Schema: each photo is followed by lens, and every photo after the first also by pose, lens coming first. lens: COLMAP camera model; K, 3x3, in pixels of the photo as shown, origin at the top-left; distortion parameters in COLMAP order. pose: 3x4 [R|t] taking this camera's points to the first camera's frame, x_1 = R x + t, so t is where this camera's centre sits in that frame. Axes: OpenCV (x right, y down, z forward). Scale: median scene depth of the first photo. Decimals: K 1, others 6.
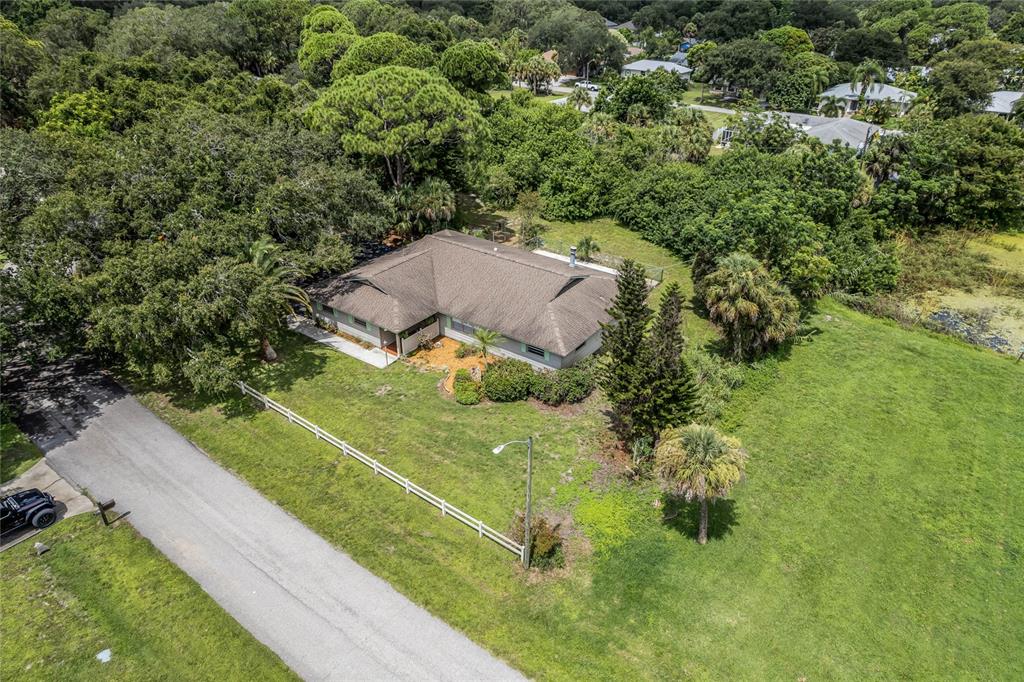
lens RADIAL K [[653.3, 0, 513.1], [0, 653.3, 339.3], [0, 0, 1]] dist [-0.025768, 0.015502]
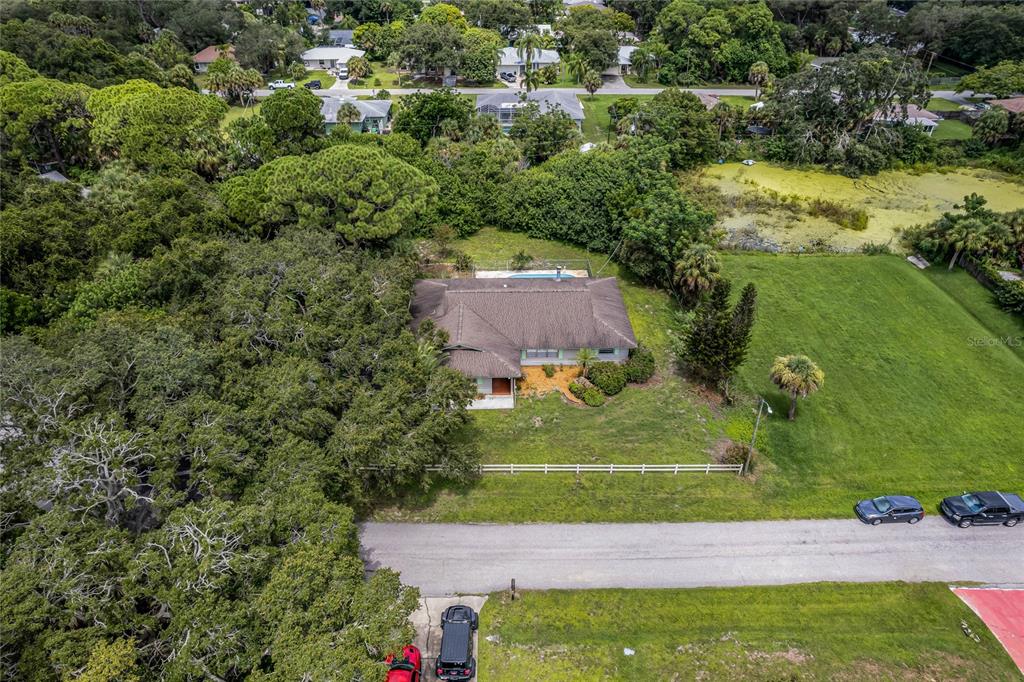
lens RADIAL K [[653.3, 0, 515.0], [0, 653.3, 341.2], [0, 0, 1]] dist [-0.025768, 0.015502]
pose [[0.797207, -0.346710, 0.494220, -0.762110], [0.302623, 0.937865, 0.169790, -0.281770], [-0.522380, 0.014205, 0.852595, -0.066438]]
